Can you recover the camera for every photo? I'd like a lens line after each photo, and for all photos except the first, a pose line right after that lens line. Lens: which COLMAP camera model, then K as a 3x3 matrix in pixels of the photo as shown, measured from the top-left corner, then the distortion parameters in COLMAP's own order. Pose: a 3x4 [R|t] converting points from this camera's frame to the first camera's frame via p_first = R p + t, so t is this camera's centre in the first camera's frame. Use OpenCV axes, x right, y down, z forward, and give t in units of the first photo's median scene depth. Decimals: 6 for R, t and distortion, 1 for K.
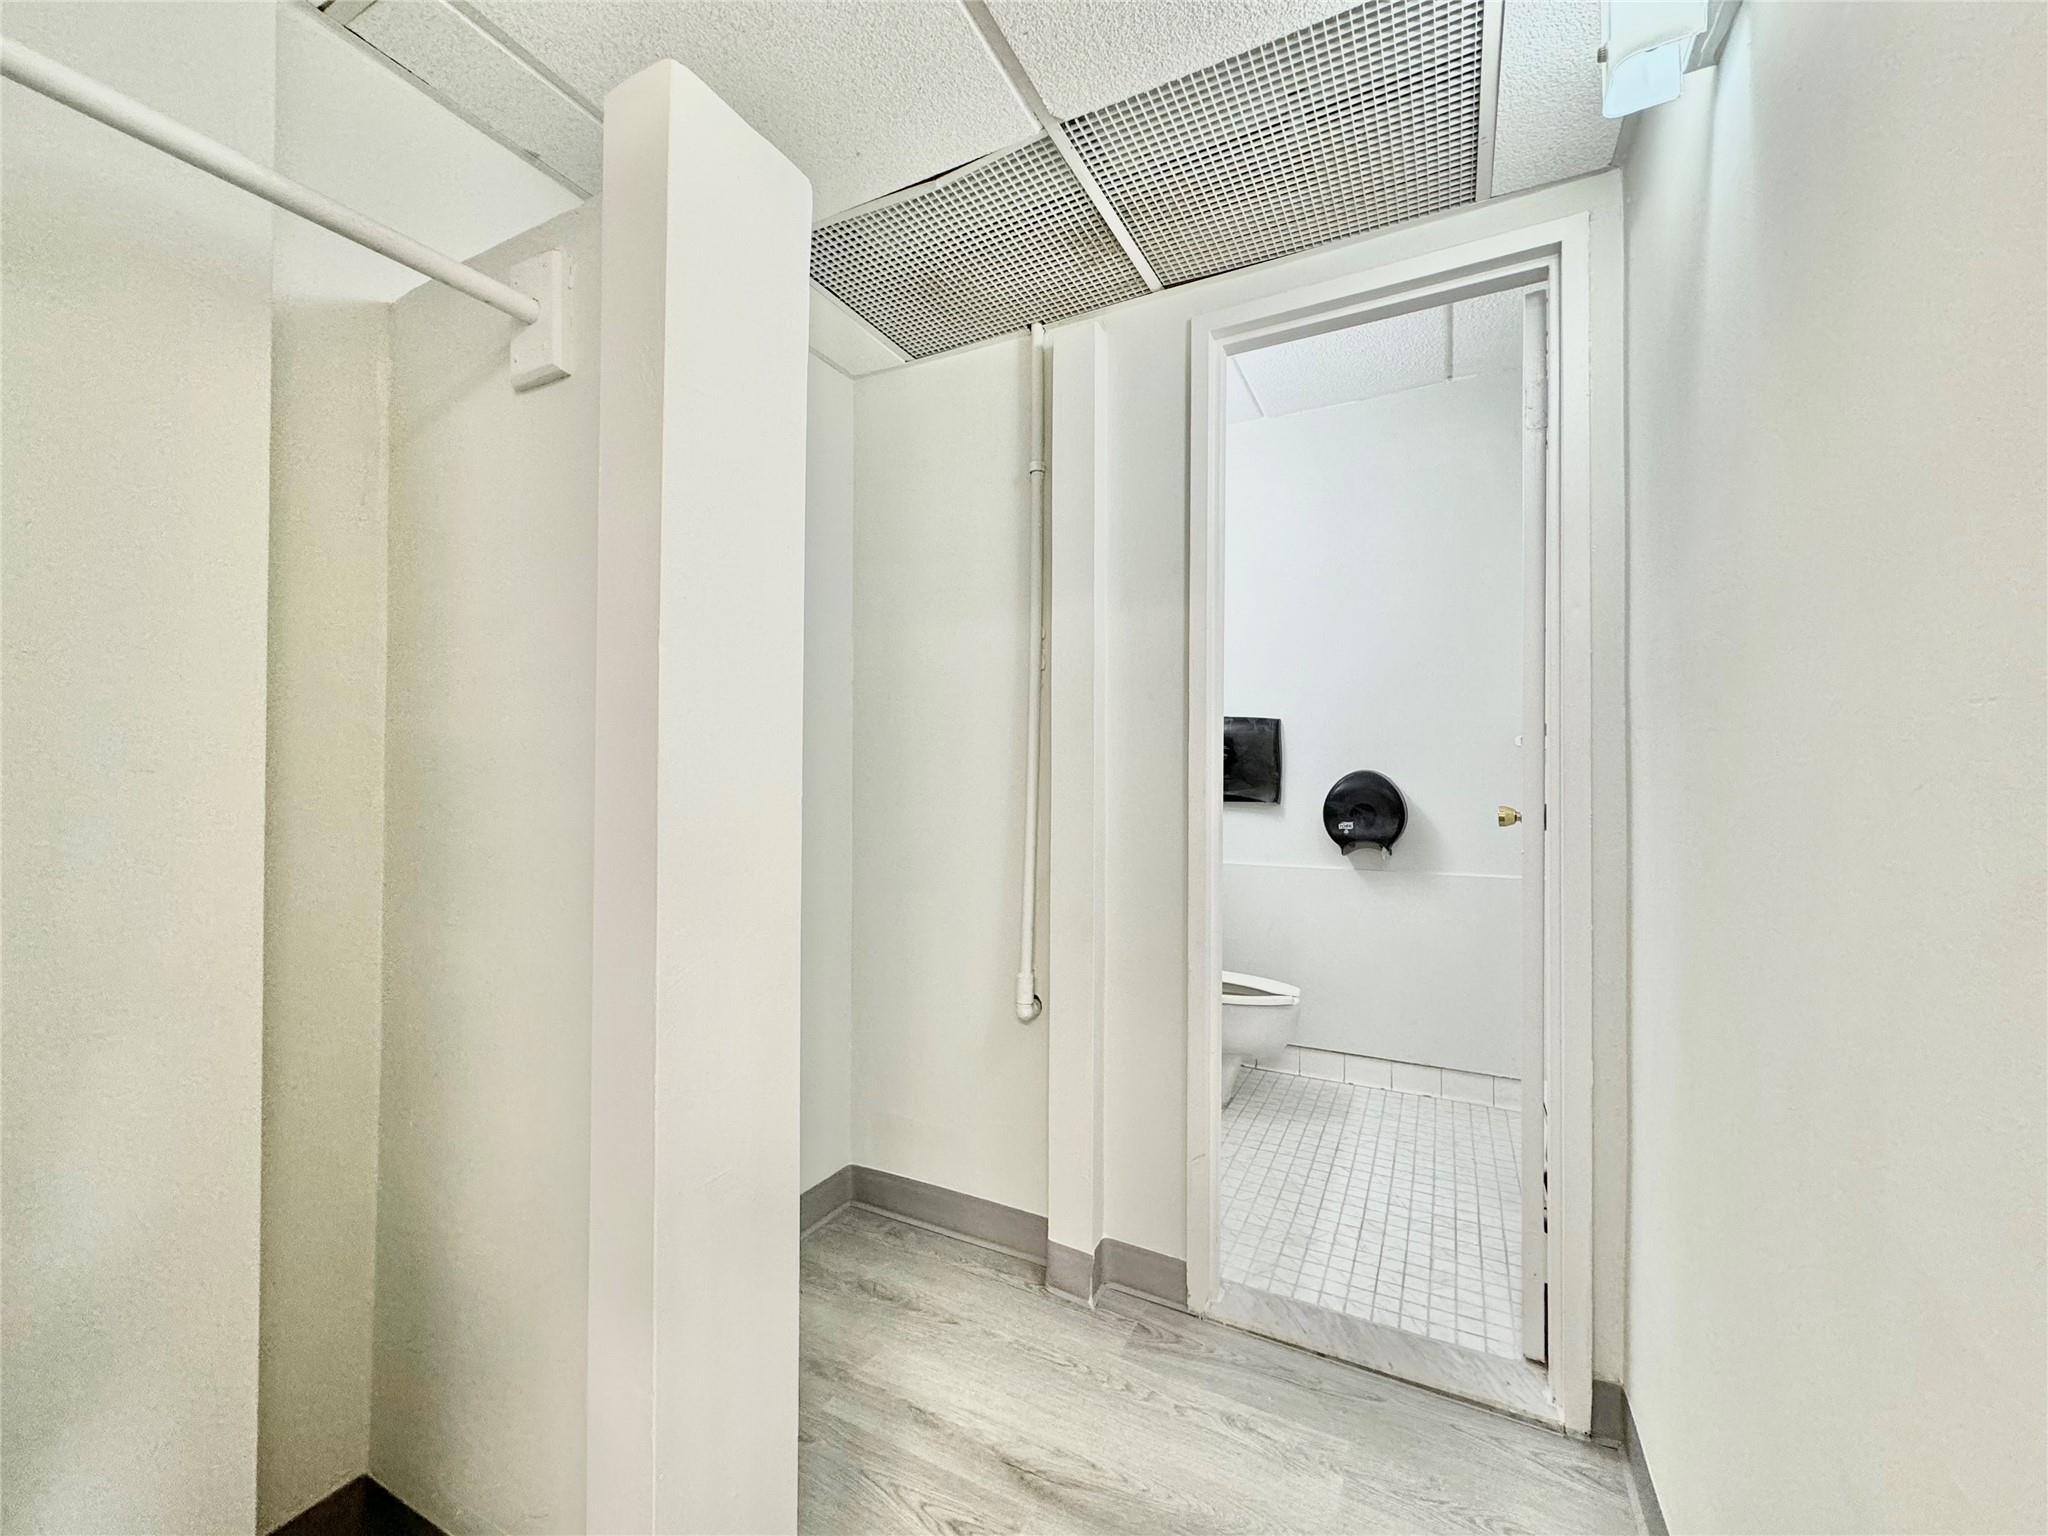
lens RADIAL K [[815.2, 0, 1030.3], [0, 815.2, 768.3], [0, 0, 1]] dist [0.004762, 0.000183]
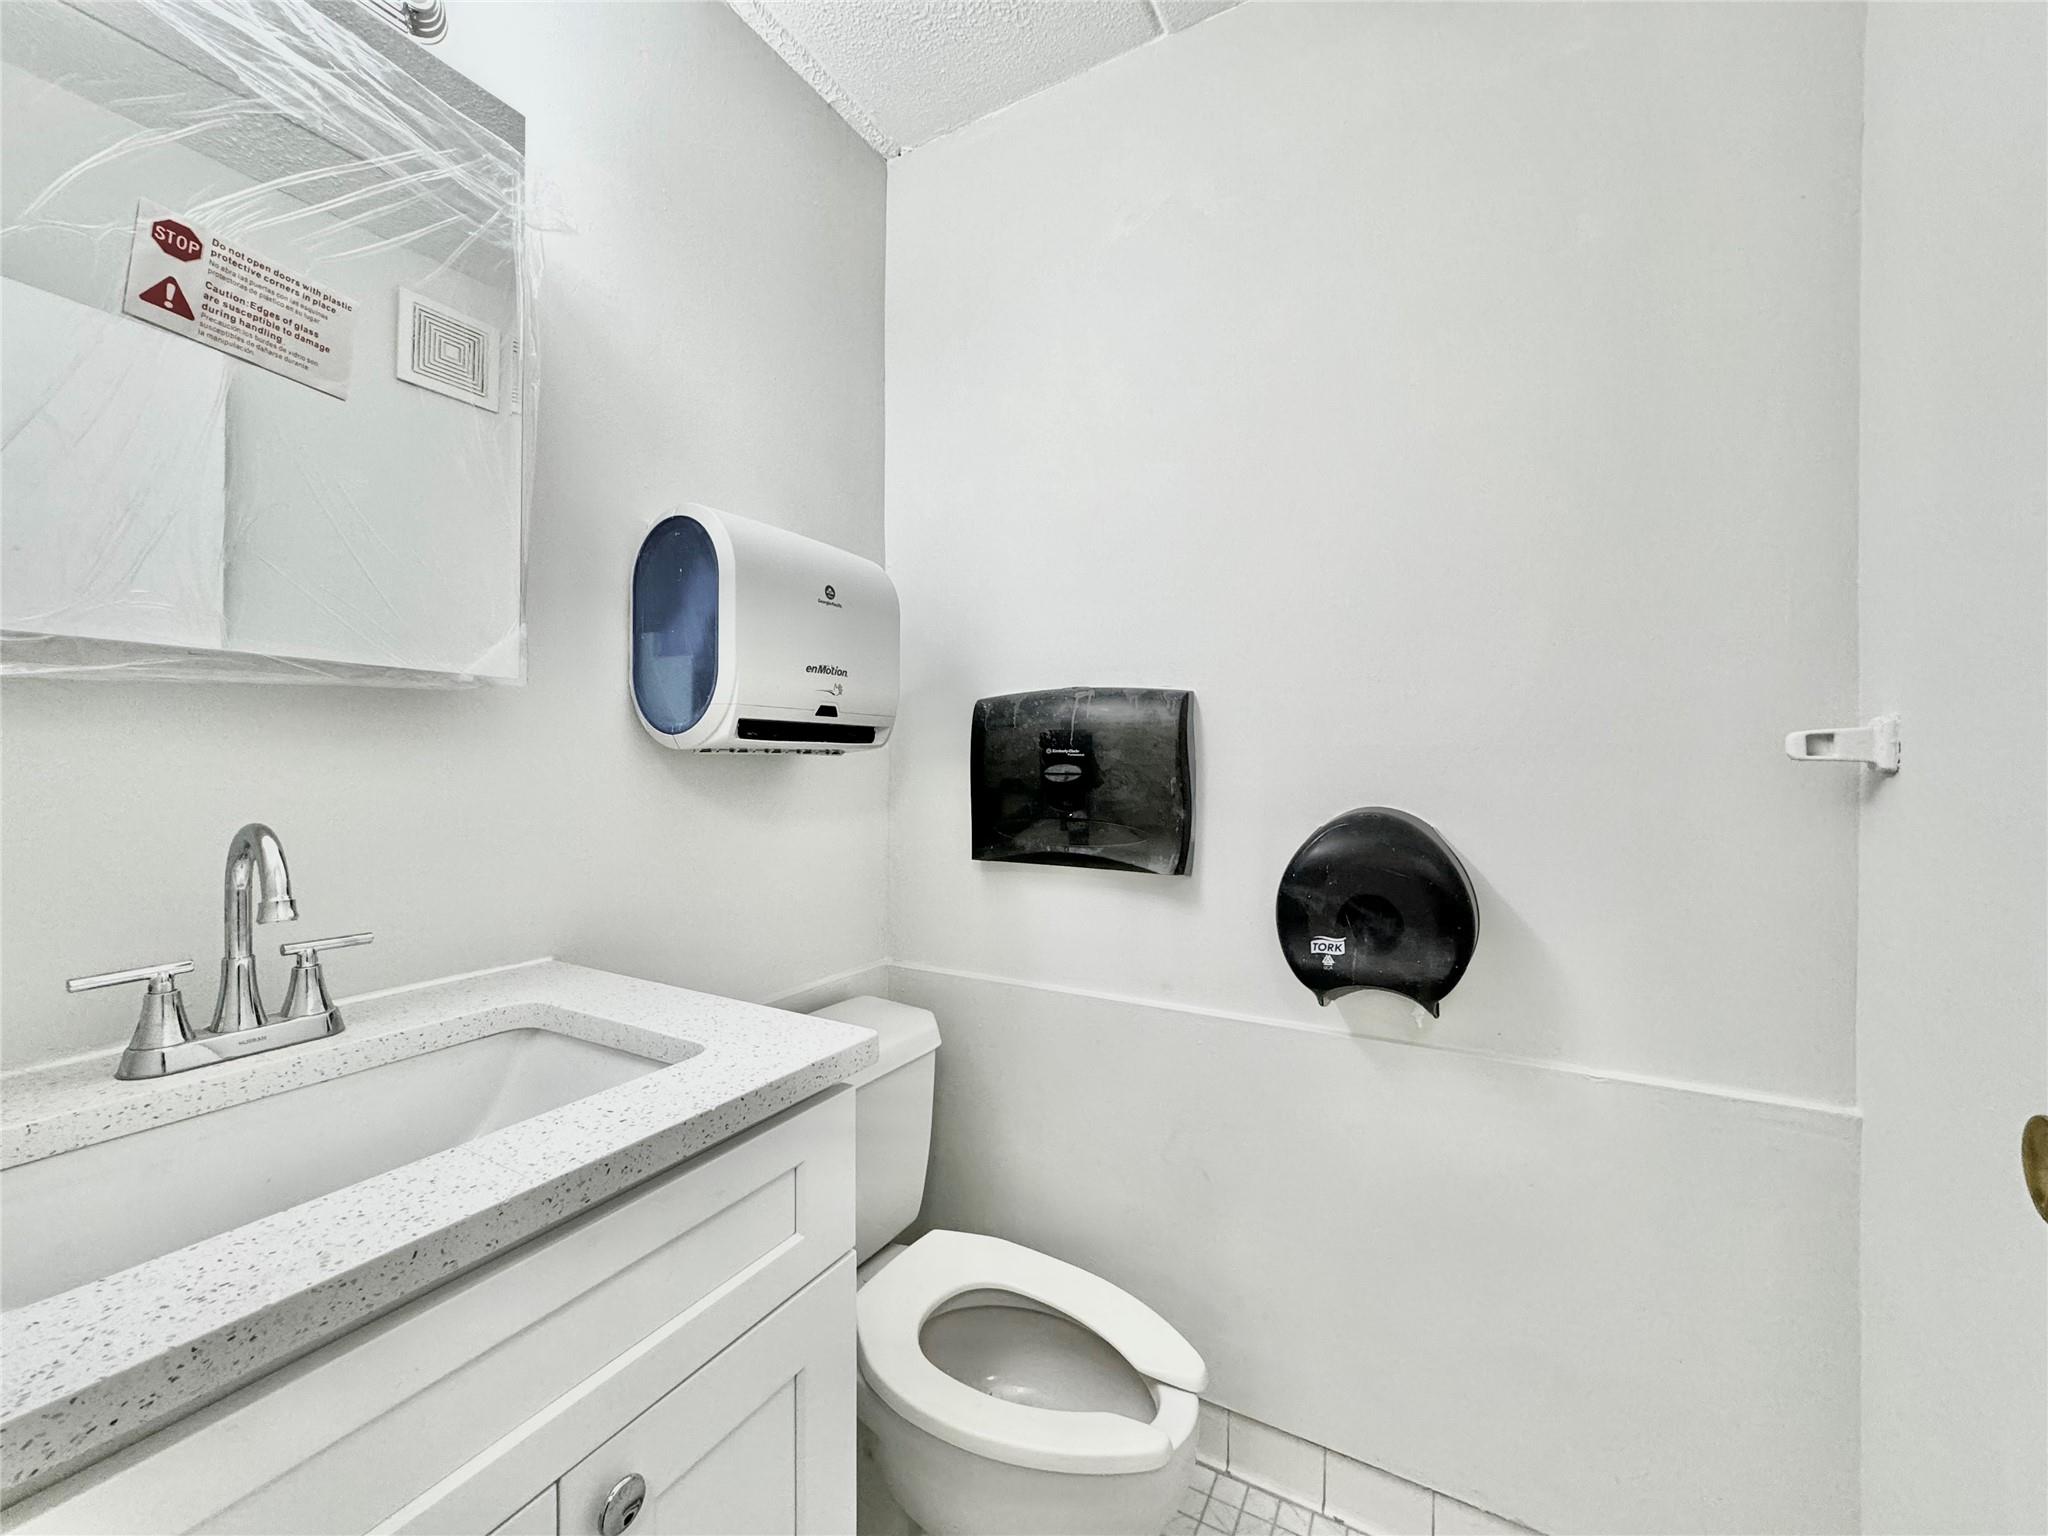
lens RADIAL K [[815.2, 0, 1030.0], [0, 815.2, 767.4], [0, 0, 1]] dist [0.004762, 0.000183]
pose [[0.999482, 0.005989, -0.031613, 0.244641], [-0.005492, 0.999860, 0.015789, -0.026081], [0.031703, -0.015607, 0.999375, 0.572980]]
